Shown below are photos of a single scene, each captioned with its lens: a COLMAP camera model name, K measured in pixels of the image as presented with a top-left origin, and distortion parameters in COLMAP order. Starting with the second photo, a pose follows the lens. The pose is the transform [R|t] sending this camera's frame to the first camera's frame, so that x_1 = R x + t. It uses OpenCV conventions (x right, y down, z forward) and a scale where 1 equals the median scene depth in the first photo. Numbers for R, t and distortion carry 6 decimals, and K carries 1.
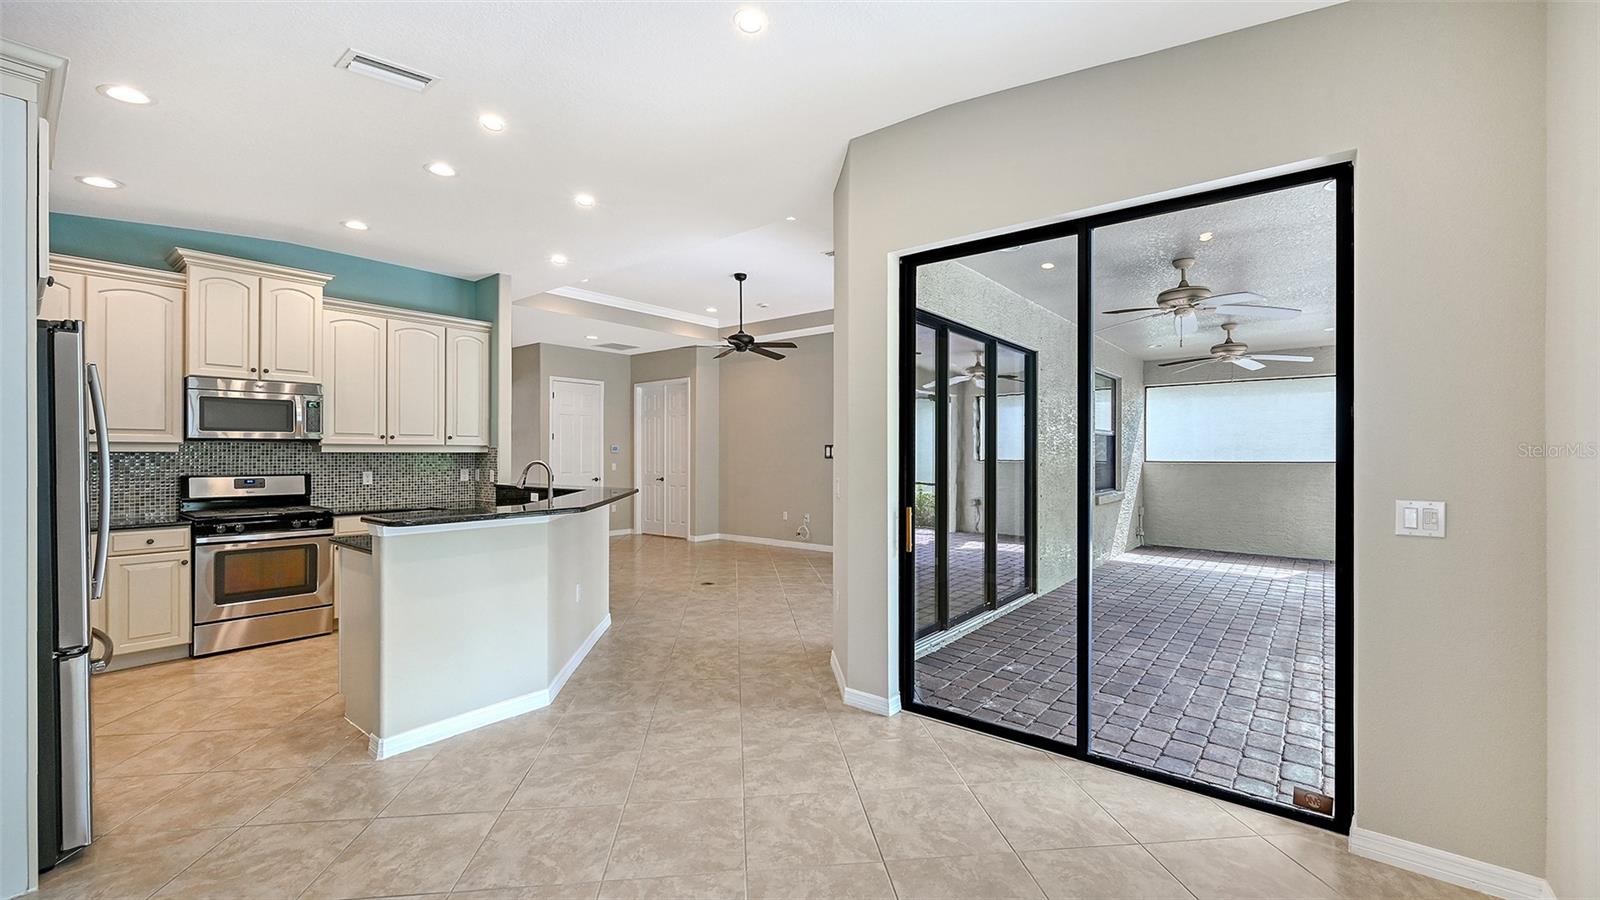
lens RADIAL K [[639.6, 0, 792.9], [0, 639.6, 456.2], [0, 0, 1]] dist [-0.000067, 0.000117]
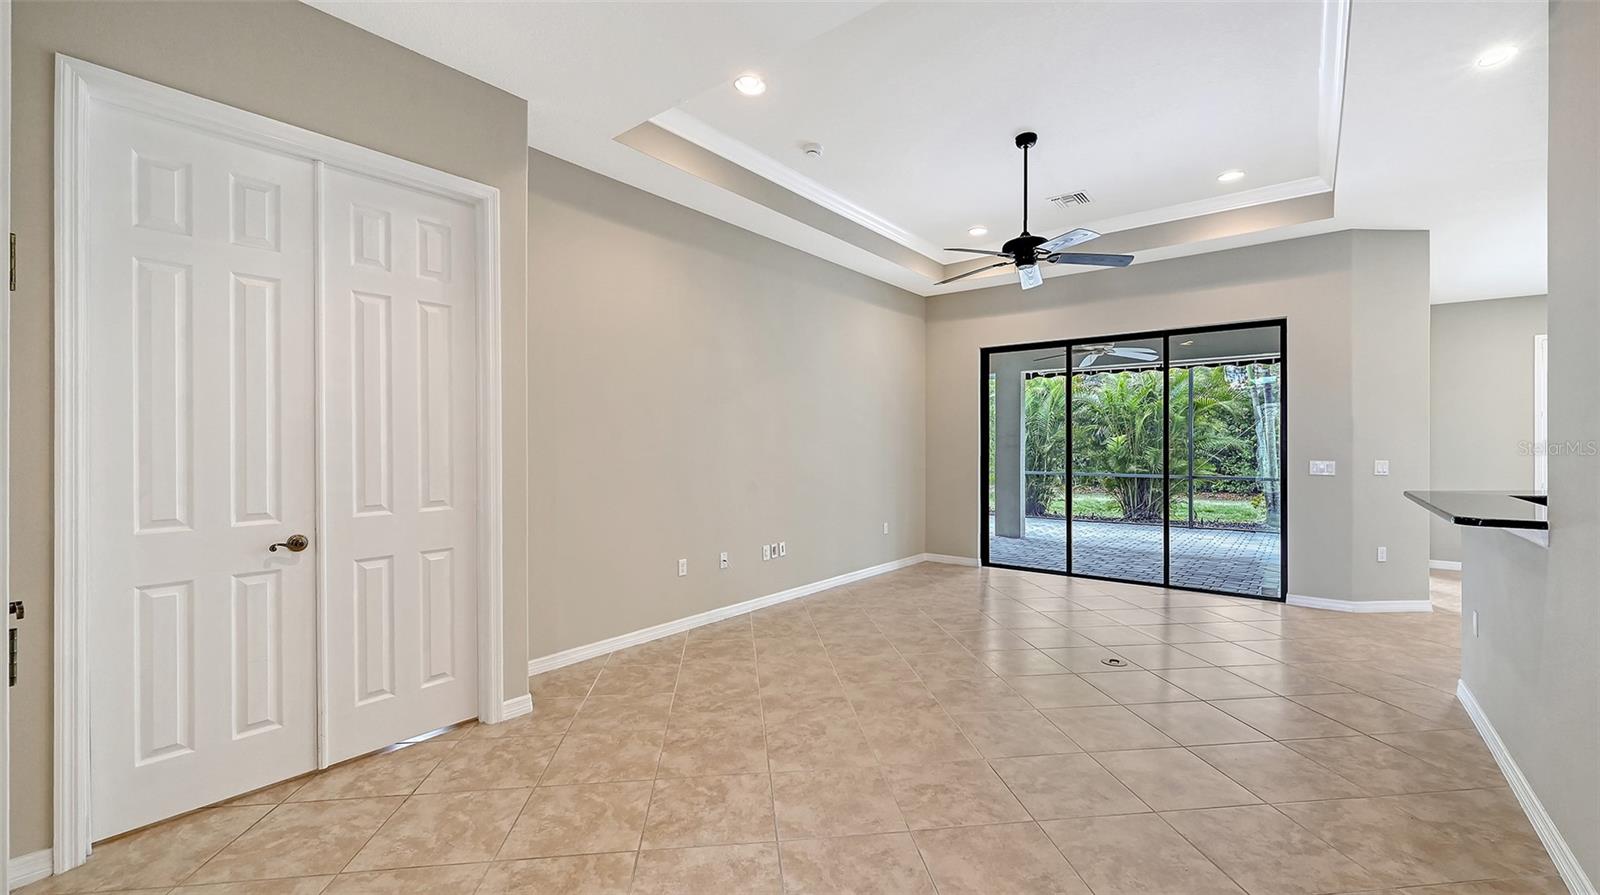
lens RADIAL K [[644.3, 0, 812.6], [0, 644.3, 448.6], [0, 0, 1]] dist [0.000935, -0.000079]
pose [[-0.020734, -0.005438, 0.999770, -0.983587], [0.003914, 0.999977, 0.005521, -0.001361], [-0.999777, 0.004028, -0.020712, 1.770478]]
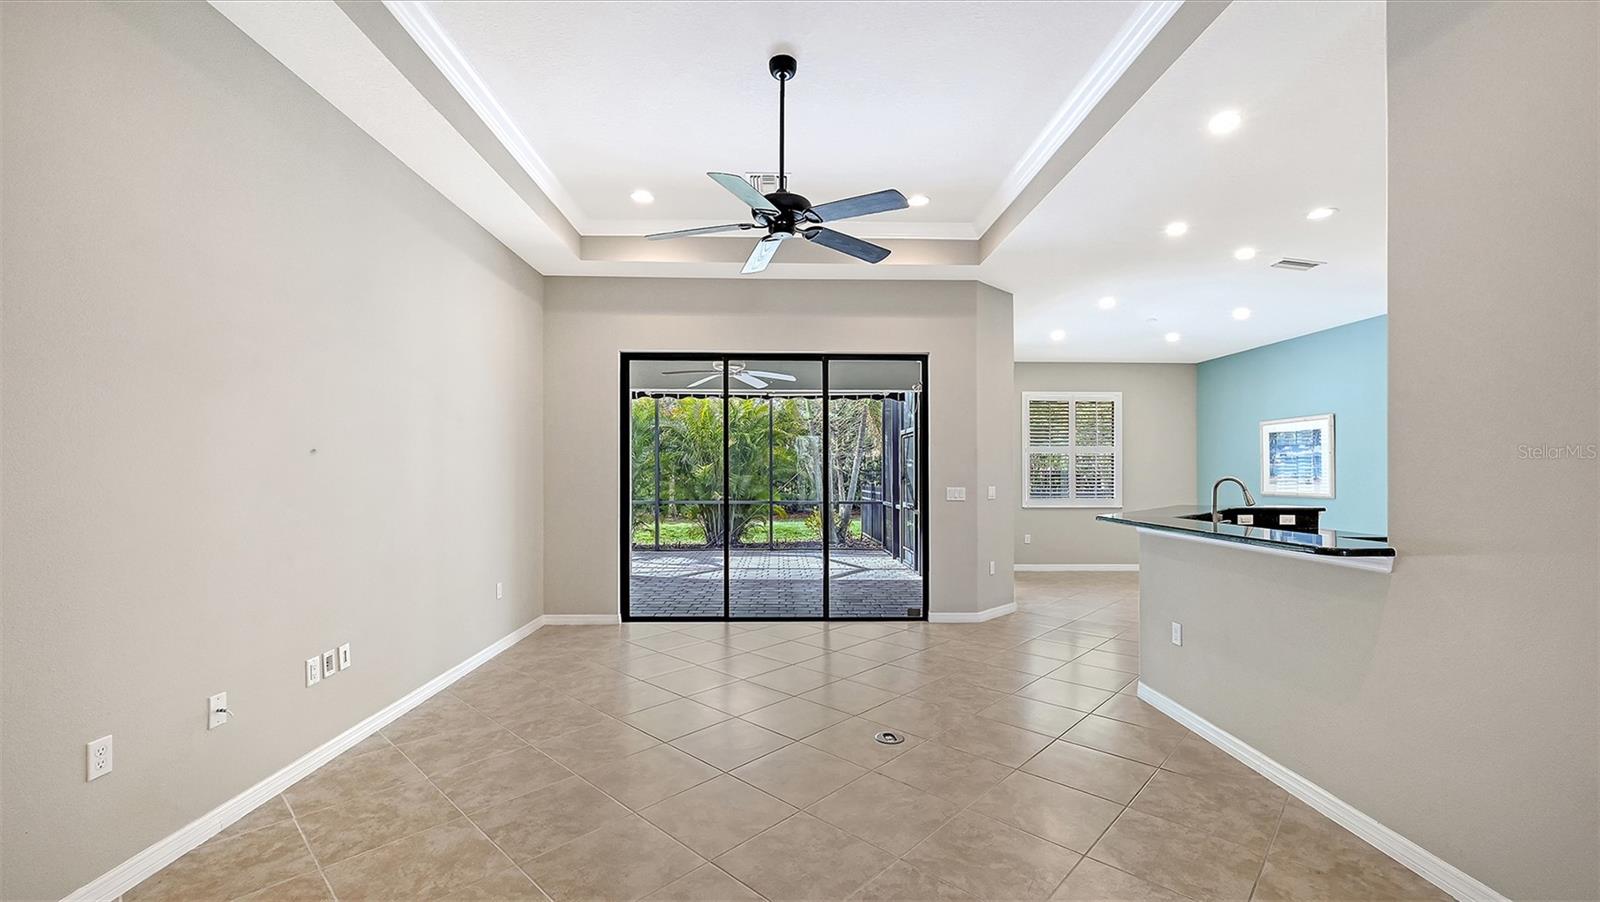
lens RADIAL K [[638.4, 0, 799.1], [0, 638.4, 468.3], [0, 0, 1]] dist [0.007640, -0.000163]
pose [[-0.653556, 0.002864, 0.756873, -0.622947], [0.000033, 0.999993, -0.003756, -0.002147], [-0.756879, -0.002430, -0.653551, 1.876199]]
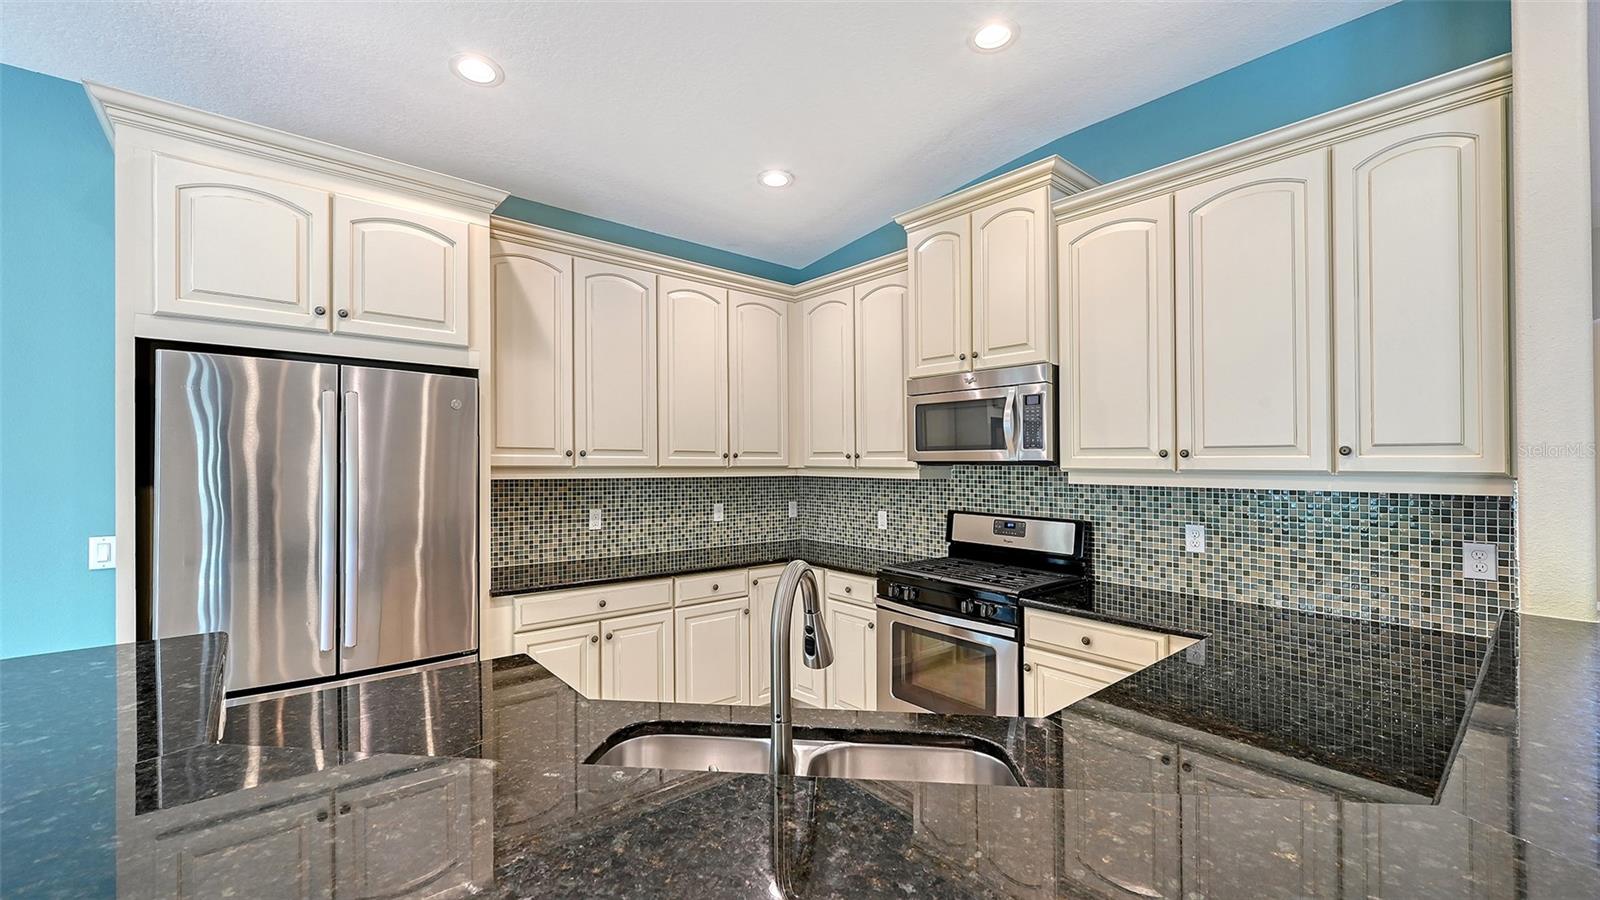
lens RADIAL K [[640.8, 0, 801.8], [0, 640.8, 457.1], [0, 0, 1]] dist [-0.000061, -0.000052]
pose [[-0.181279, -0.009161, -0.983389, -0.158387], [-0.007794, 0.999939, -0.007878, -0.024077], [0.983401, 0.006236, -0.181340, 0.911558]]
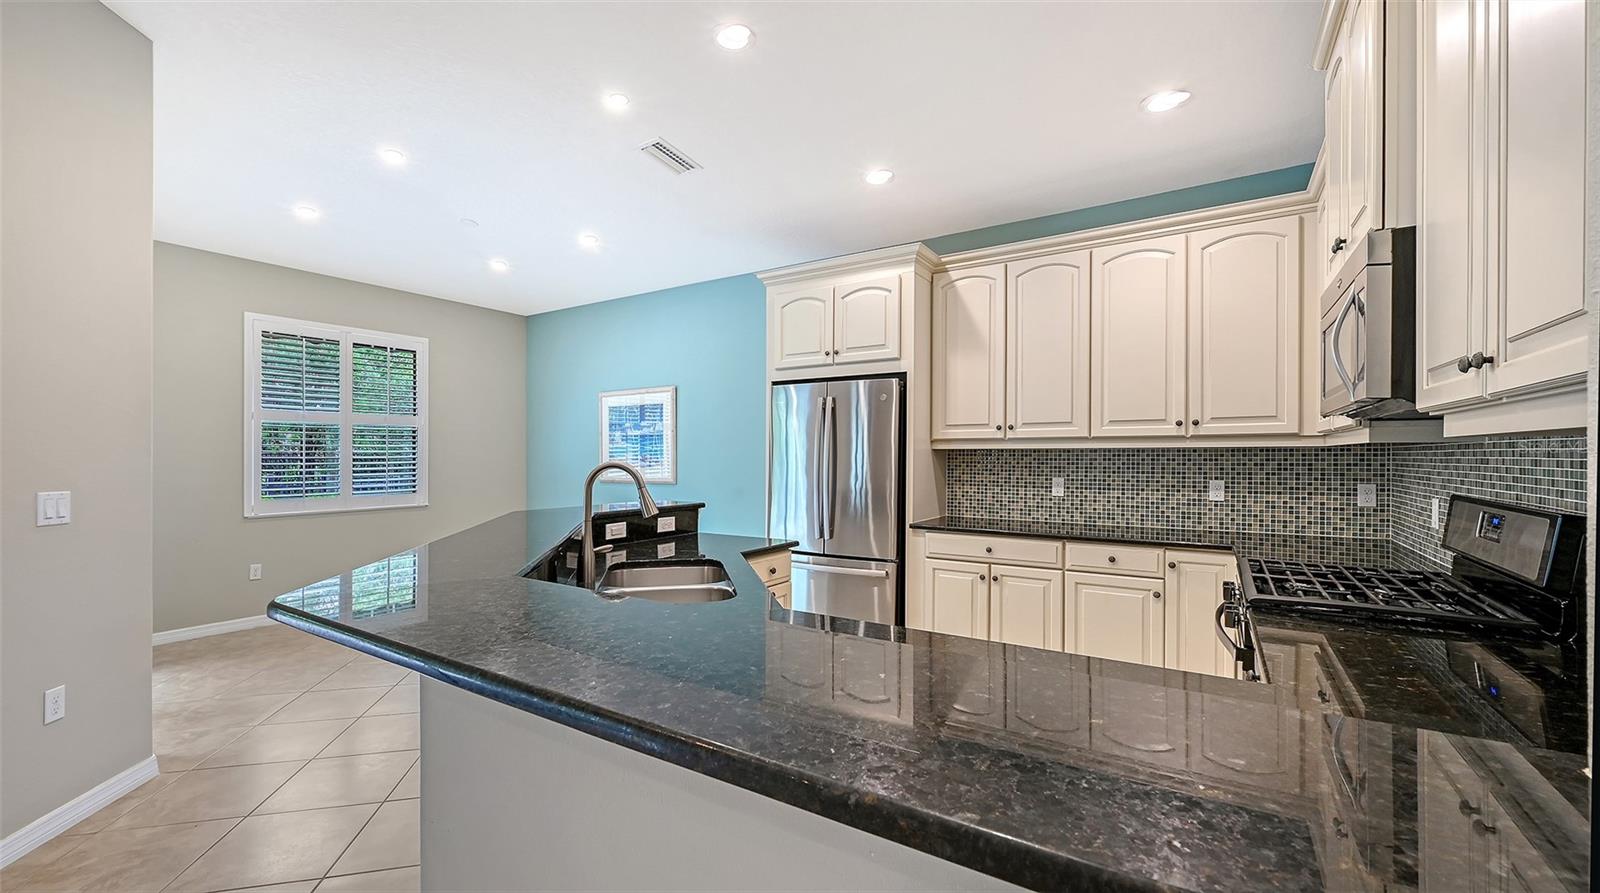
lens RADIAL K [[637.4, 0, 794.0], [0, 637.4, 454.0], [0, 0, 1]] dist [0.002710, 0.000186]
pose [[-0.993538, 0.000808, -0.113501, -0.417184], [0.000817, 1.000000, -0.000030, 0.001518], [0.113501, -0.000123, -0.993538, 1.315446]]
